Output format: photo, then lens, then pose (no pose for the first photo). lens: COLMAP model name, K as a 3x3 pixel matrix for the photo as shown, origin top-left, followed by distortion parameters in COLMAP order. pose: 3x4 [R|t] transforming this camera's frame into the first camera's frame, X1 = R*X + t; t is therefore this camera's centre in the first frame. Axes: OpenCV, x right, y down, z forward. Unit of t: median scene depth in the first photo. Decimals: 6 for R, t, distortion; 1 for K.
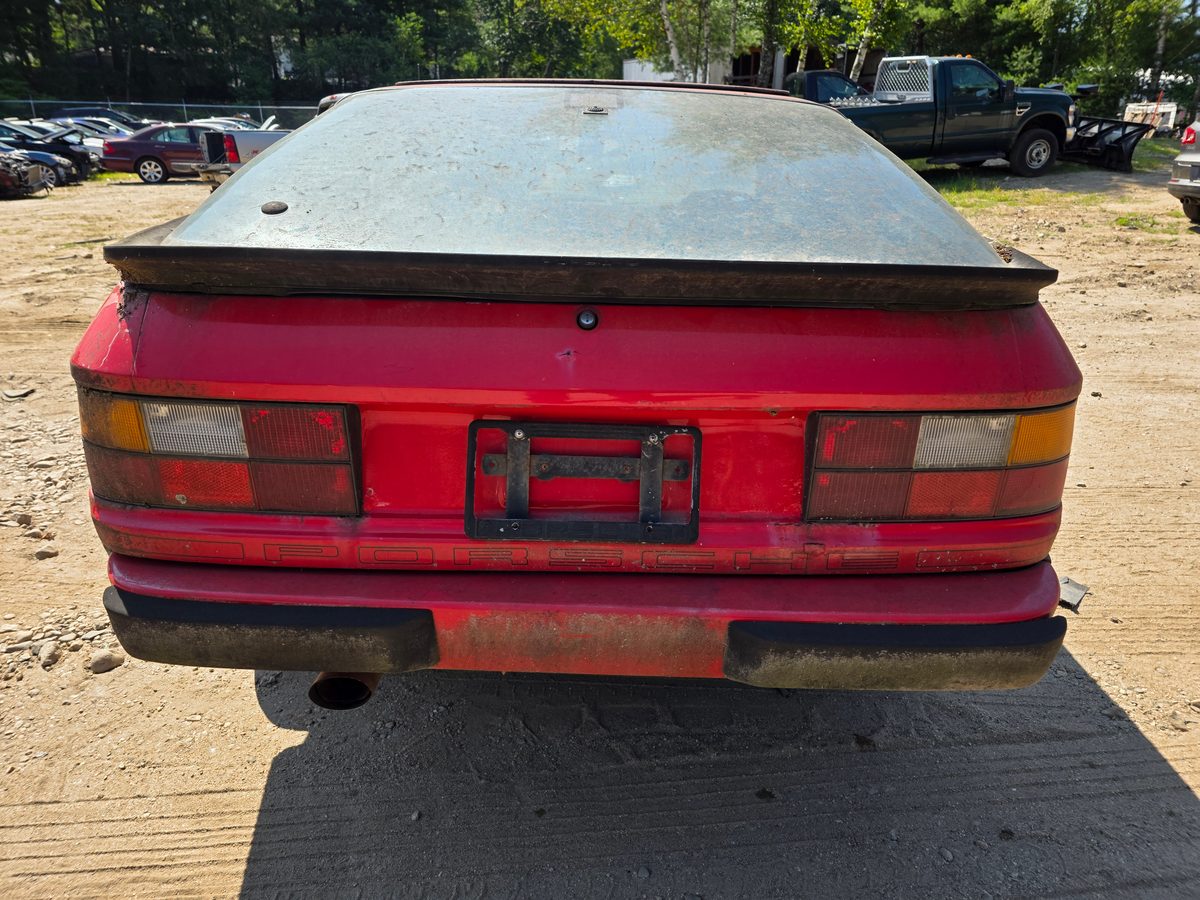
lens RADIAL K [[816.6, 0, 609.7], [0, 816.6, 445.9], [0, 0, 1]] dist [0.049522, -0.044263]
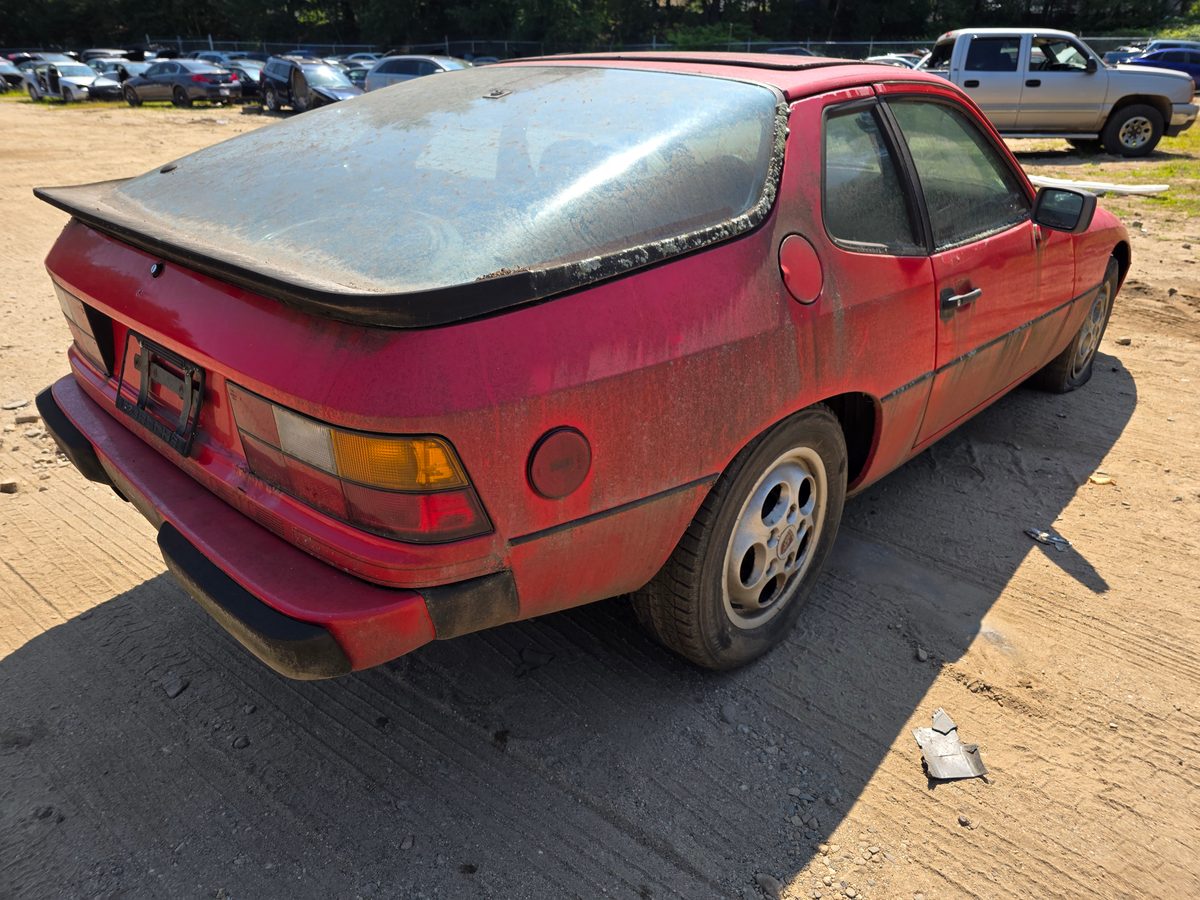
lens RADIAL K [[816.6, 0, 609.7], [0, 816.6, 445.9], [0, 0, 1]] dist [0.049522, -0.044263]
pose [[0.721288, 0.285159, -0.631211, 0.937652], [-0.241508, 0.957668, 0.156669, -0.174904], [0.649166, 0.039439, 0.759623, 0.304710]]
